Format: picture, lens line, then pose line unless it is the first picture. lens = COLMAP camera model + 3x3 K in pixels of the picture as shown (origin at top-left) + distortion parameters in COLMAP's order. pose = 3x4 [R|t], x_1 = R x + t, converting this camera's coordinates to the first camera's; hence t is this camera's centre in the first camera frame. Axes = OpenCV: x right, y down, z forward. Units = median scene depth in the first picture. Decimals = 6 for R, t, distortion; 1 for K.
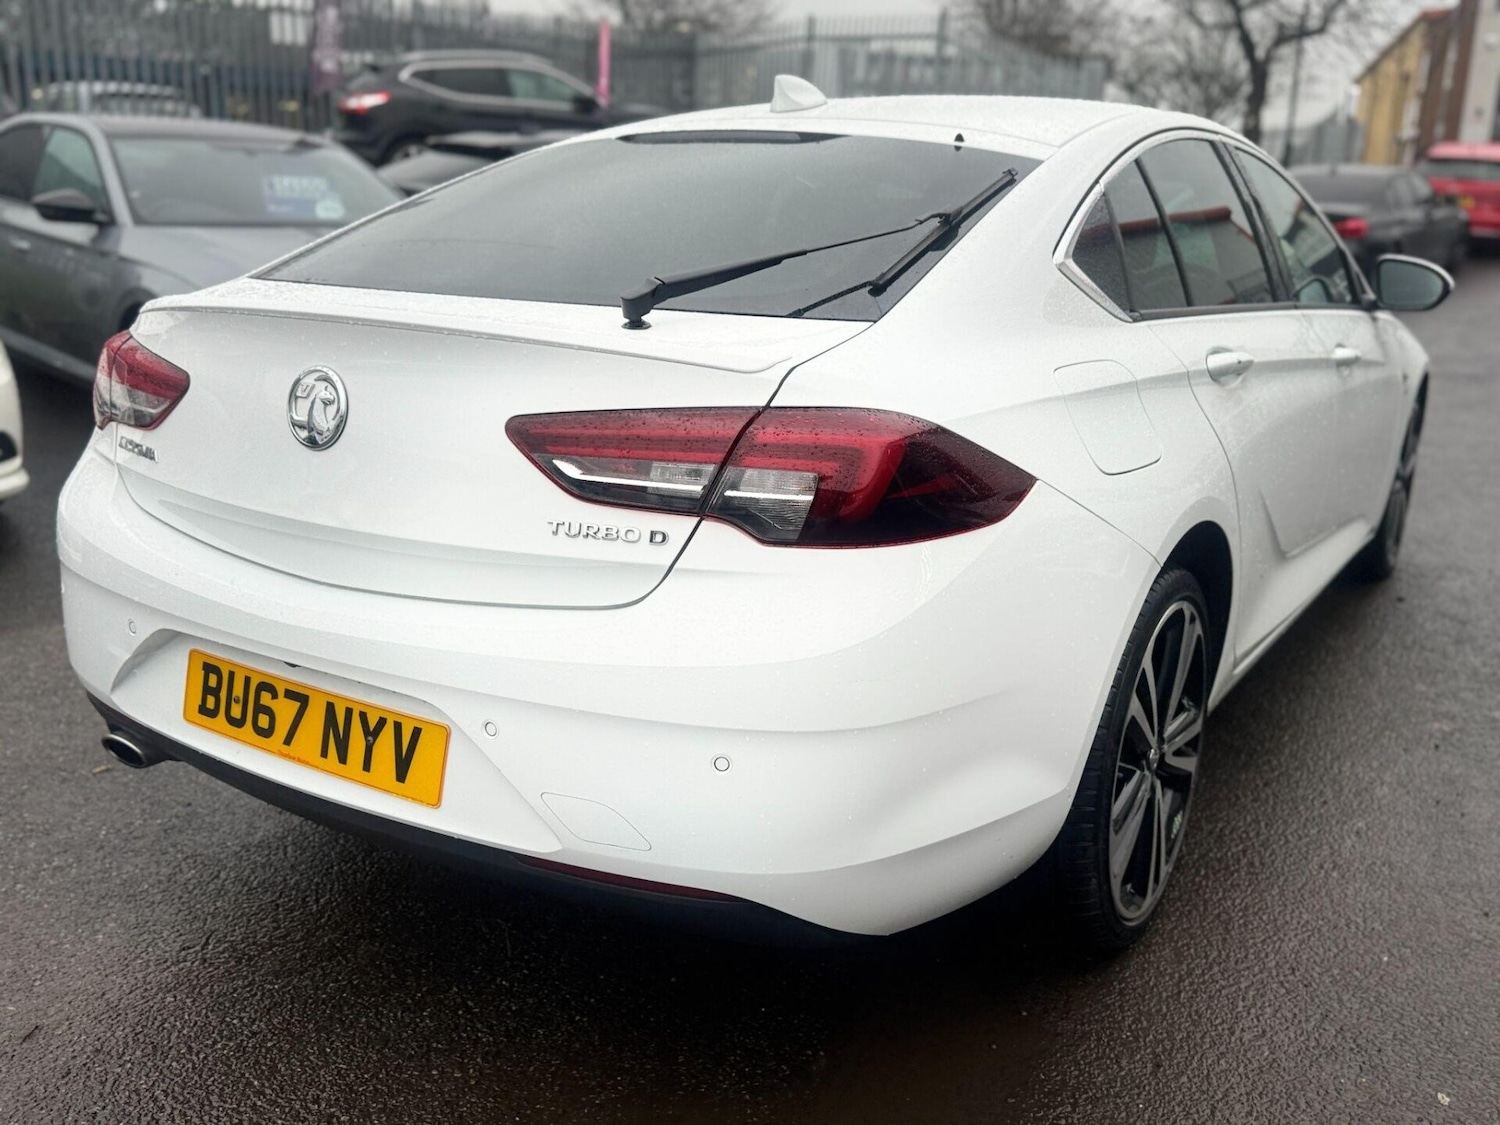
lens RADIAL K [[1329.7, 0, 754.5], [0, 1329.7, 578.7], [0, 0, 1]] dist [0.100517, -0.155194]
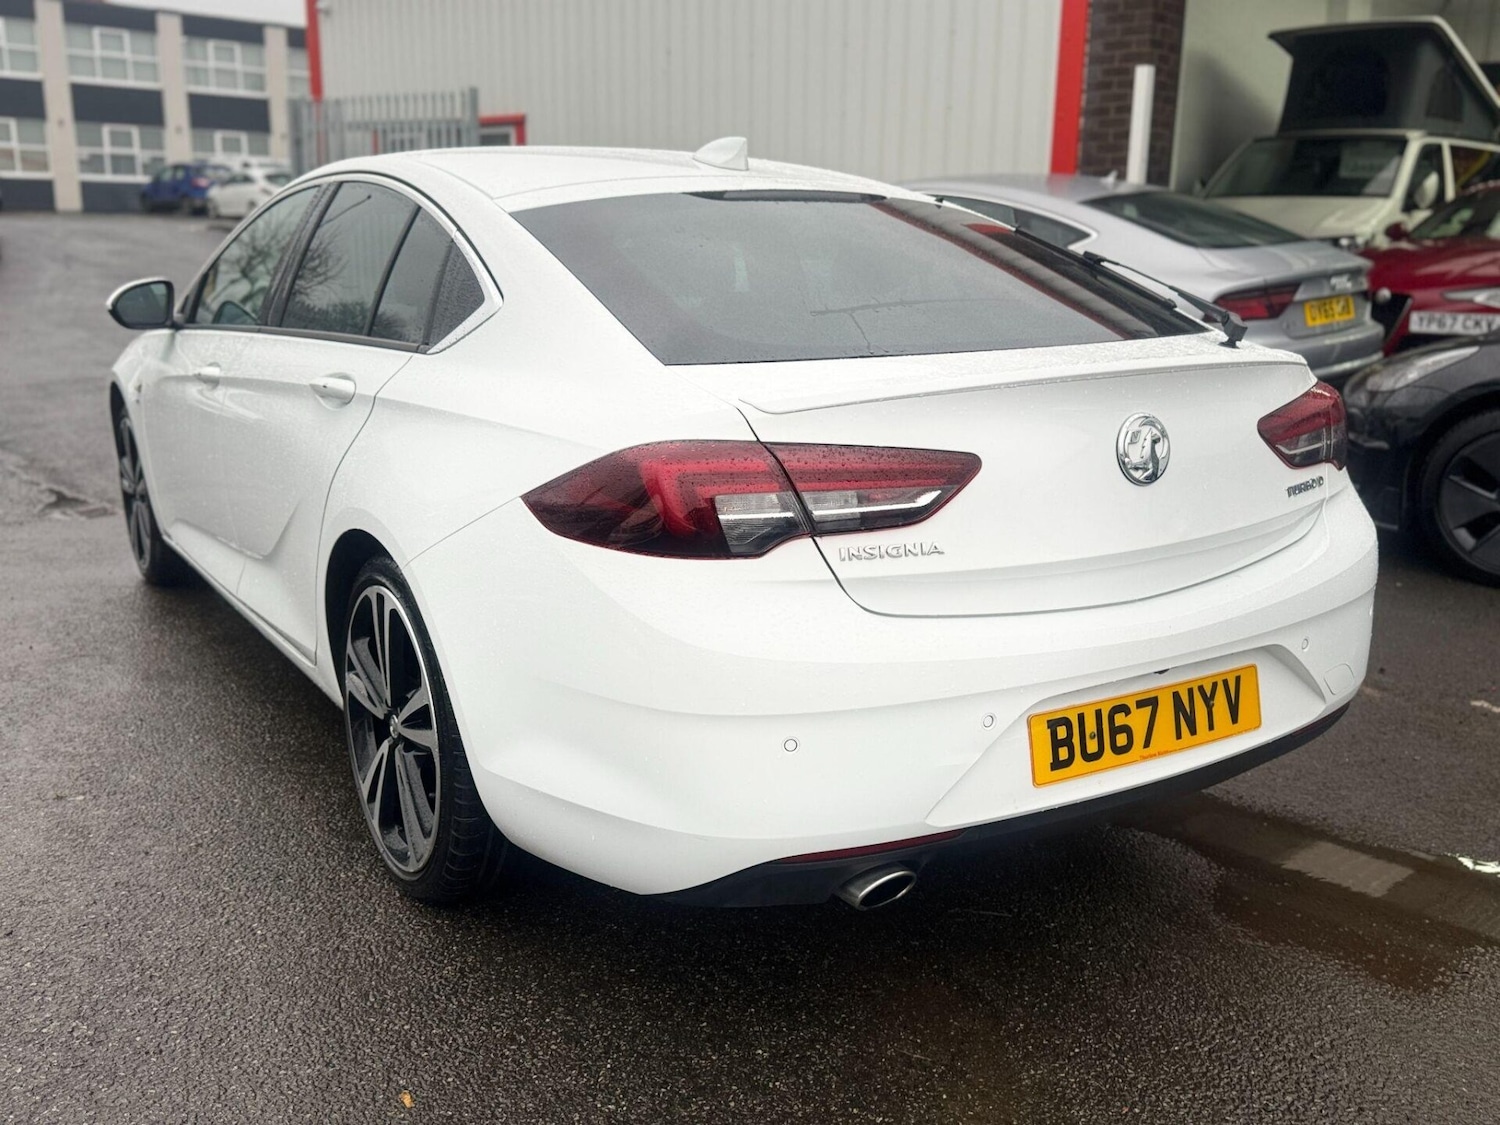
lens RADIAL K [[1329.7, 0, 754.5], [0, 1329.7, 578.7], [0, 0, 1]] dist [0.100517, -0.155194]
pose [[0.441632, -0.249782, 0.861725, -1.394812], [0.248593, 0.956927, 0.149974, -0.257830], [-0.862069, 0.147986, 0.484703, 0.694302]]
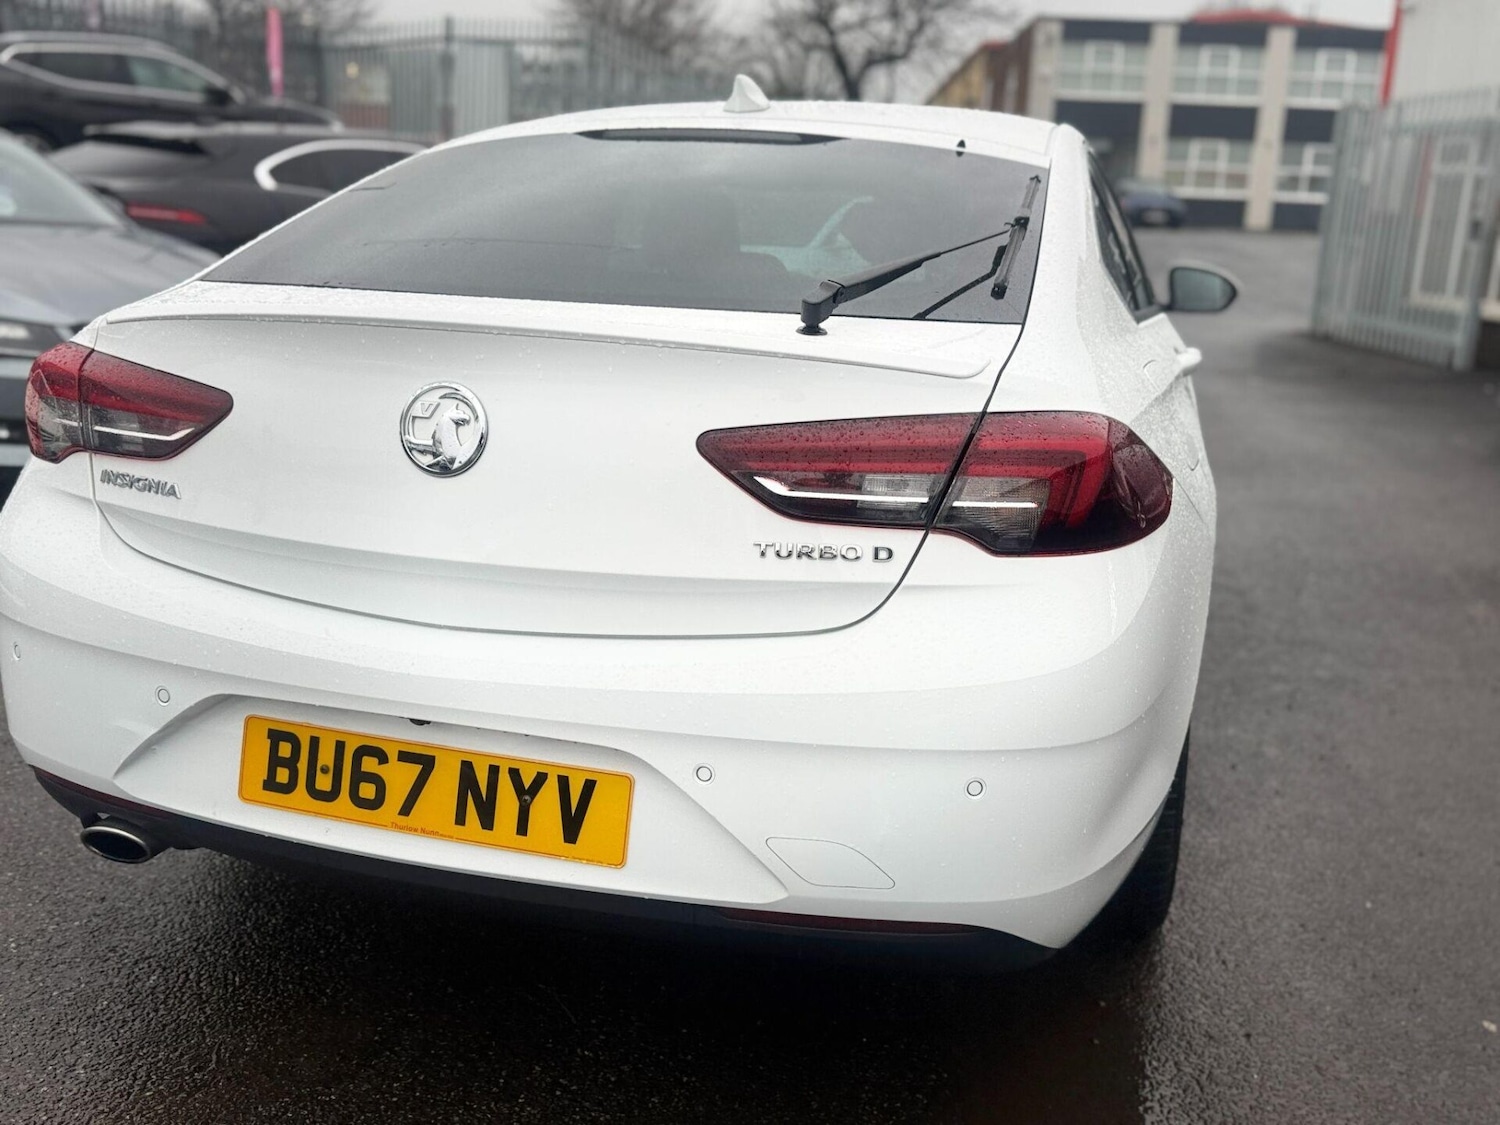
lens RADIAL K [[1324.0, 0, 750.0], [0, 1324.0, 562.5], [0, 0, 1]] dist [0.118183, -0.186502]
pose [[0.962687, -0.055701, 0.264822, -0.342518], [0.059689, 0.998192, -0.007030, -0.019934], [-0.263952, 0.022575, 0.964272, 0.098053]]
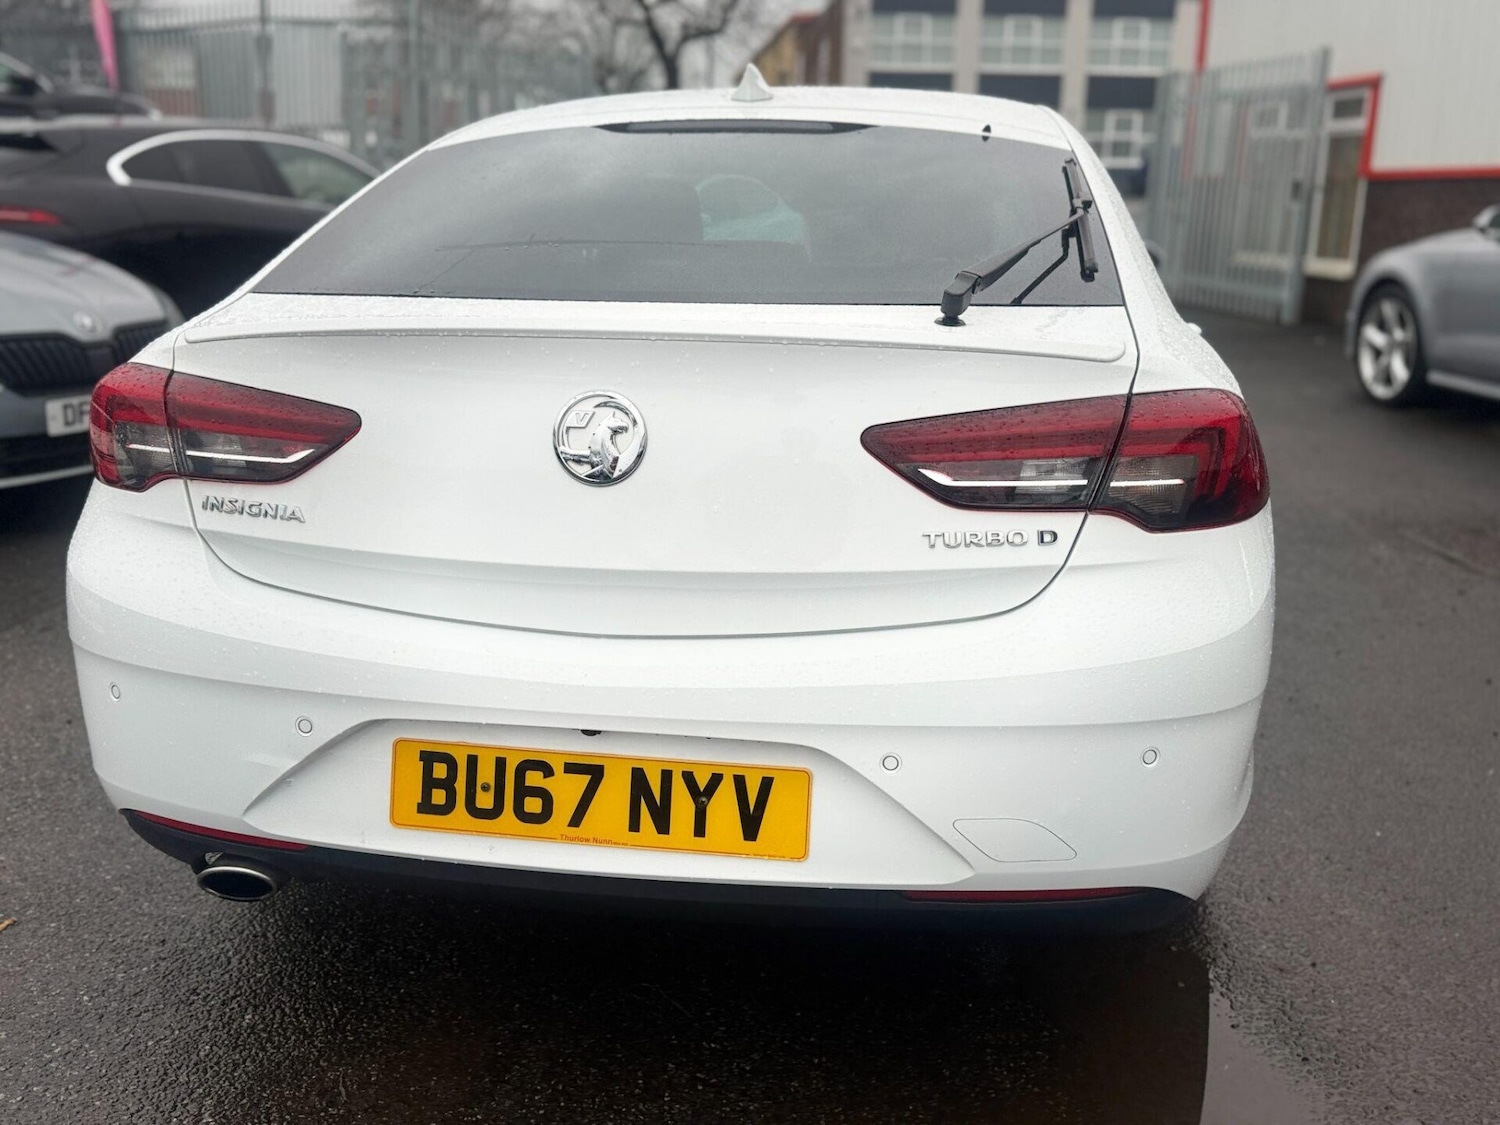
lens RADIAL K [[1324.0, 0, 750.0], [0, 1324.0, 562.5], [0, 0, 1]] dist [0.118183, -0.186502]
pose [[0.918048, -0.118894, 0.378222, -0.533303], [0.120010, 0.992557, 0.020711, -0.048654], [-0.377869, 0.026376, 0.925483, 0.150960]]
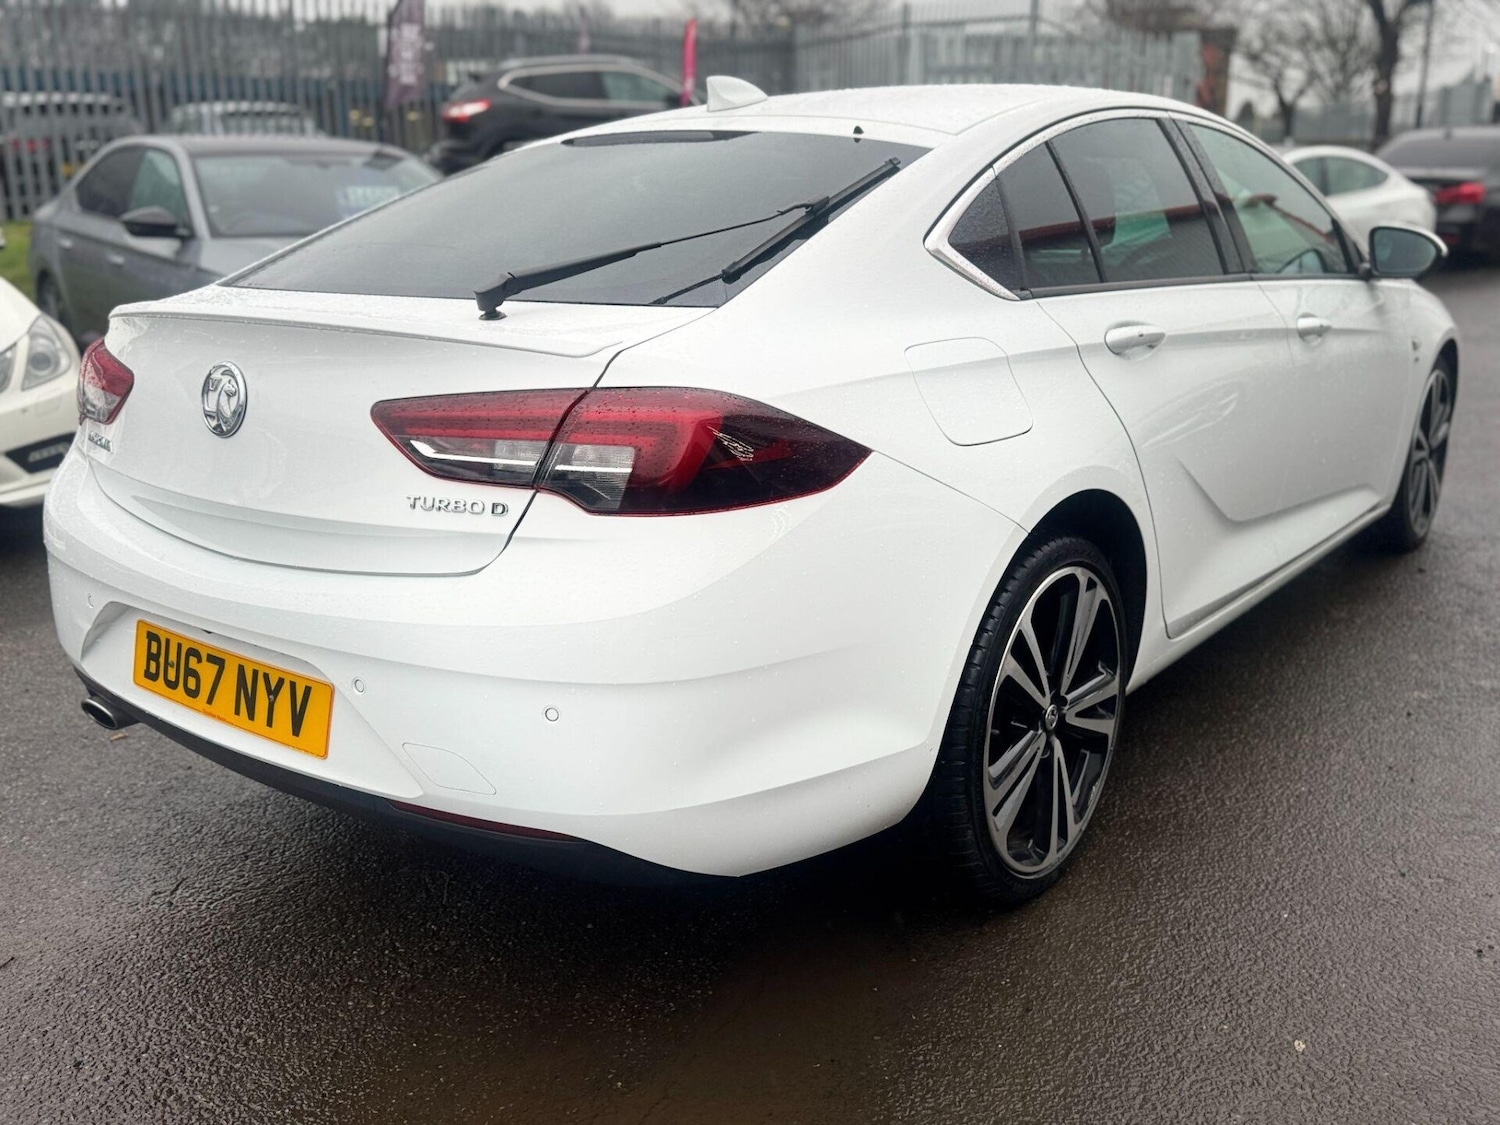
lens RADIAL K [[1324.0, 0, 750.0], [0, 1324.0, 562.5], [0, 0, 1]] dist [0.118183, -0.186502]
pose [[0.995358, -0.013481, -0.095289, 0.197202], [0.013101, 0.999904, -0.004614, 0.017369], [0.095342, 0.003345, 0.995439, -0.059386]]
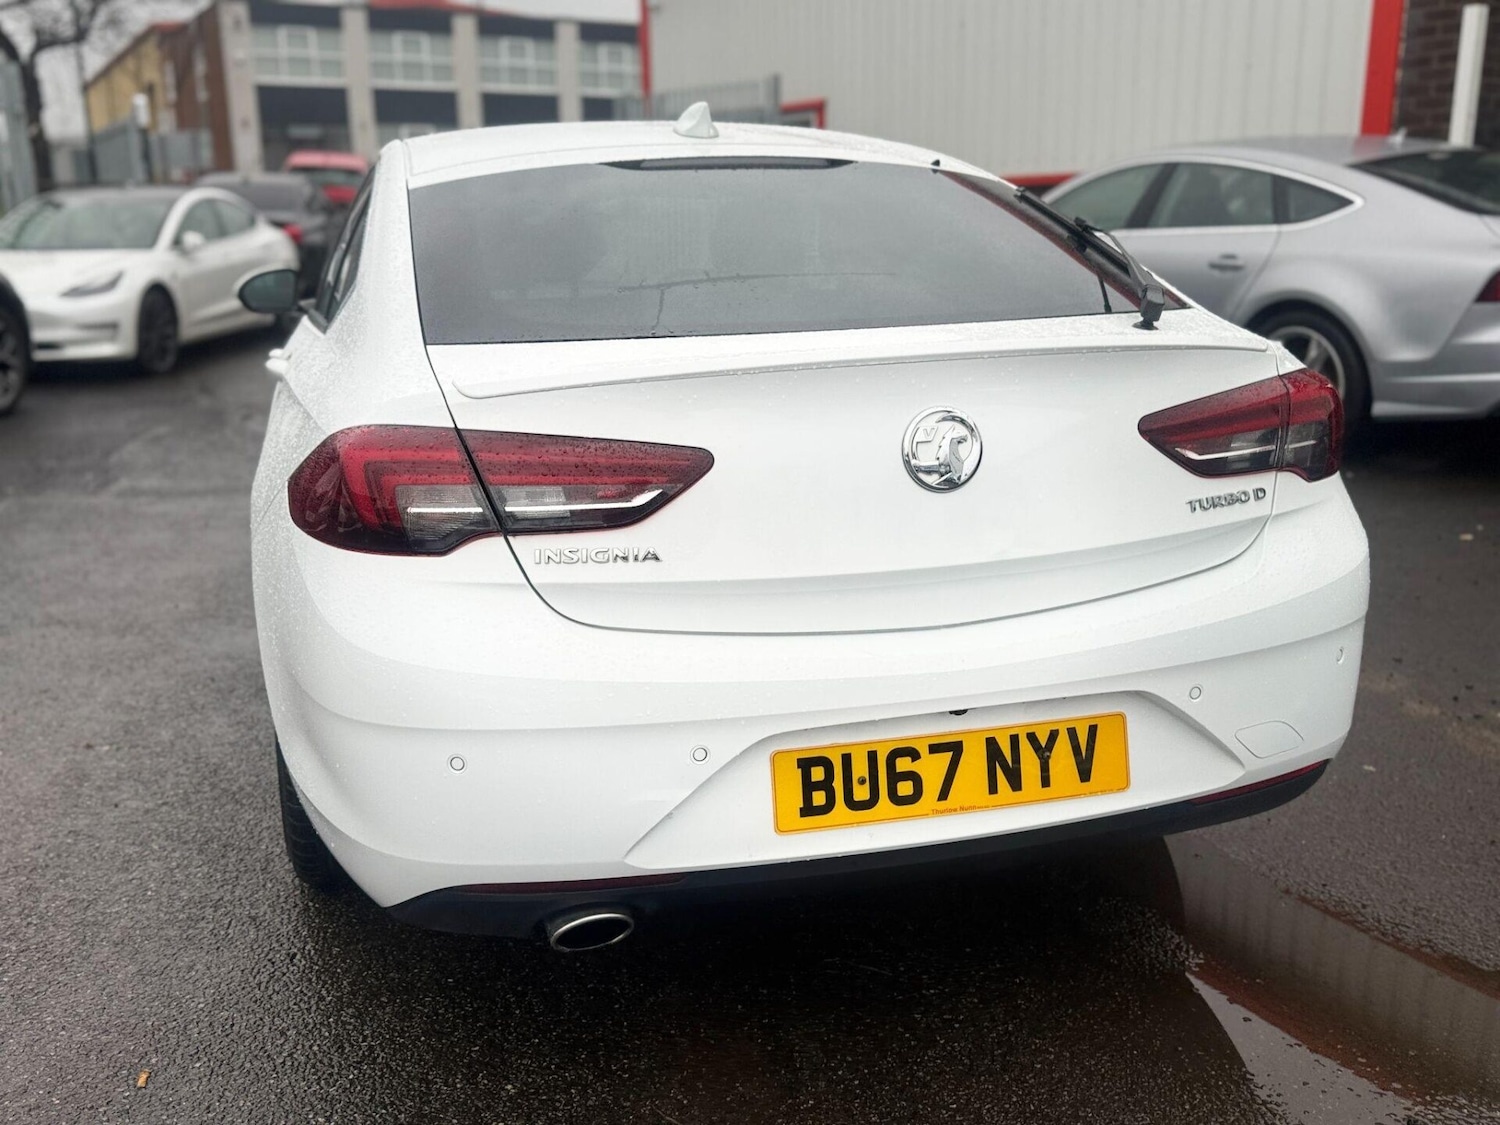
lens RADIAL K [[1329.7, 0, 754.5], [0, 1329.7, 578.7], [0, 0, 1]] dist [0.100517, -0.155194]
pose [[0.676736, -0.228109, 0.699996, -1.044457], [0.232318, 0.968376, 0.090969, -0.145142], [-0.698611, 0.101060, 0.708329, 0.386841]]
